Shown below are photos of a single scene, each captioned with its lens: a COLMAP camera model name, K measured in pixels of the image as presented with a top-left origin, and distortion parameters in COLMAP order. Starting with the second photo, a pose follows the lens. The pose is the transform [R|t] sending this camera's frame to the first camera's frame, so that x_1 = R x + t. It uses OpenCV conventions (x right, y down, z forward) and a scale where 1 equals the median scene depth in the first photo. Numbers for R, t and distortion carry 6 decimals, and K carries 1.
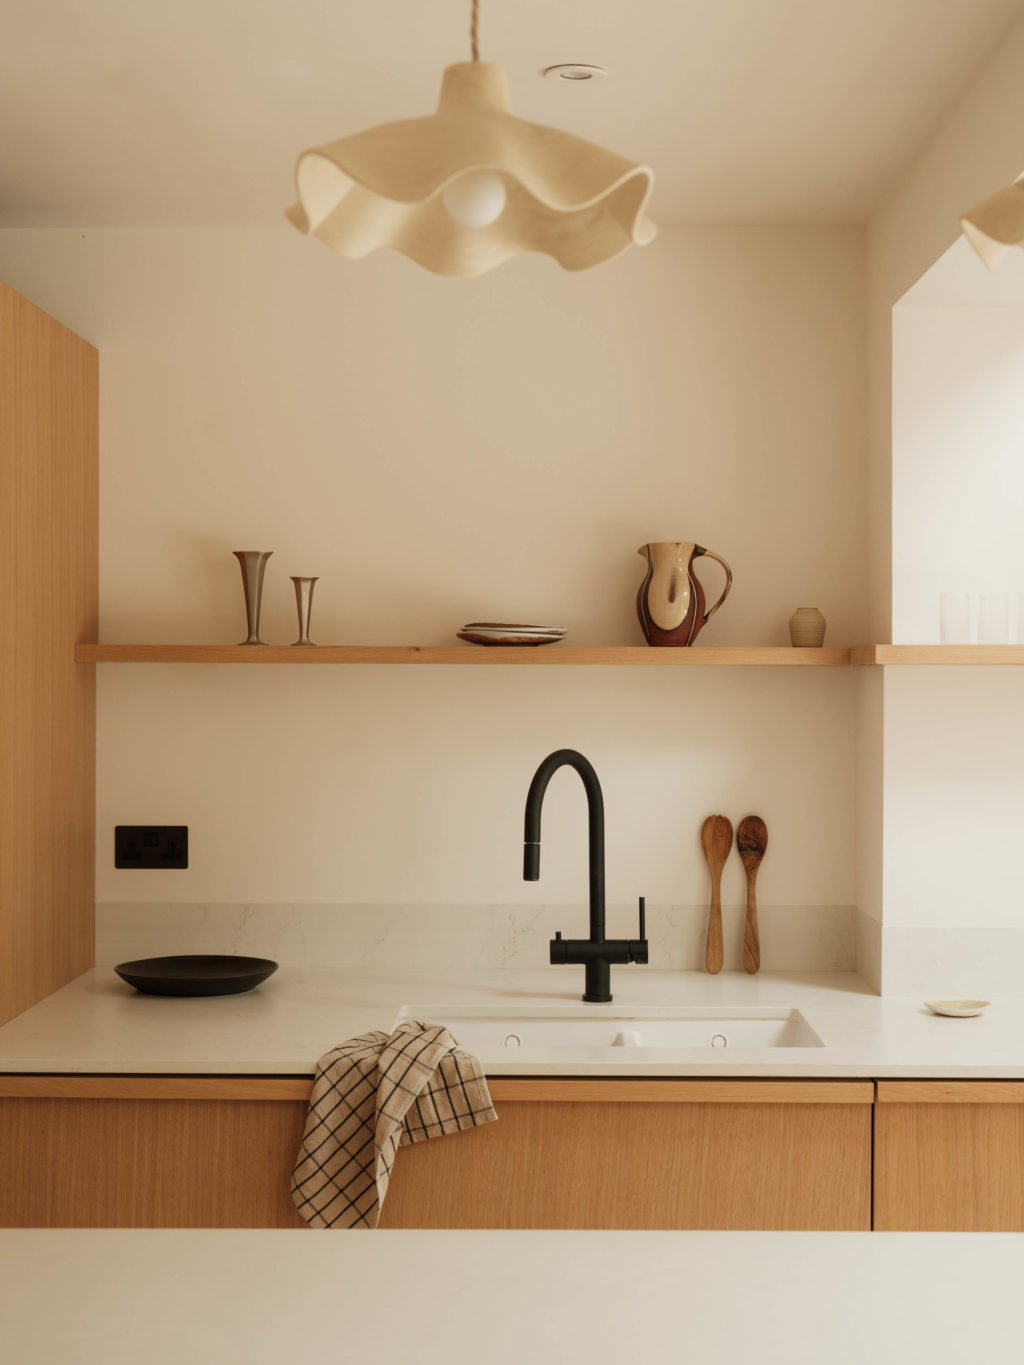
lens RADIAL K [[2141.8, 0, 512.0], [0, 2141.8, 682.5], [0, 0, 1]] dist [0.025967, 0.080459]
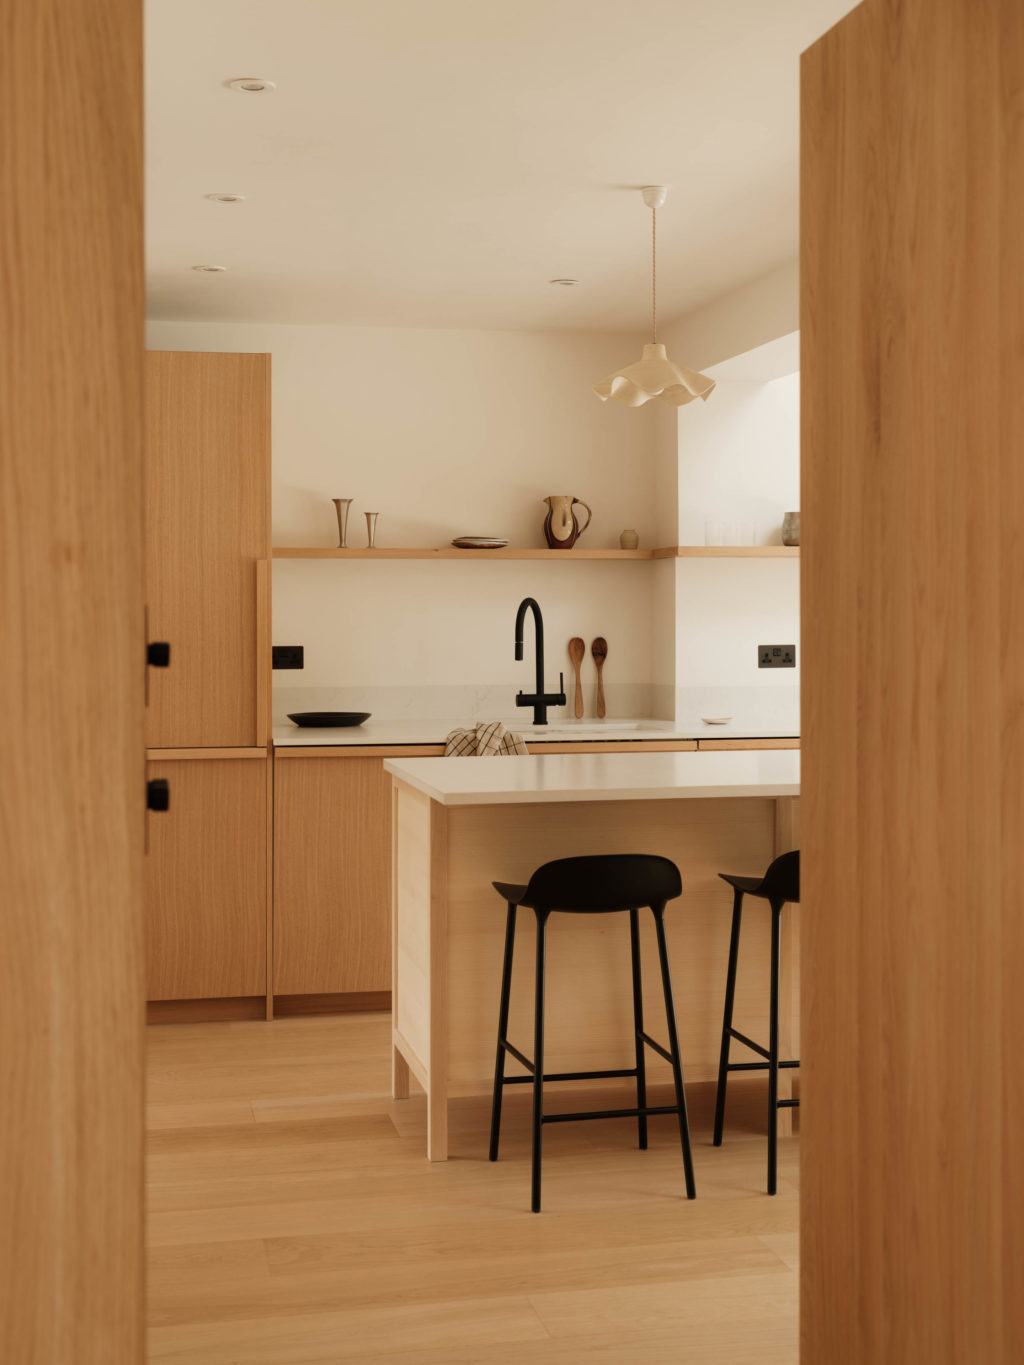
lens RADIAL K [[2054.9, 0, 536.5], [0, 2054.9, 662.4], [0, 0, 1]] dist [-0.022539, -0.003023]
pose [[0.973377, -0.010618, 0.228964, -0.380679], [0.006985, 0.999837, 0.016673, 0.055227], [-0.229104, -0.014630, 0.973292, -0.820428]]
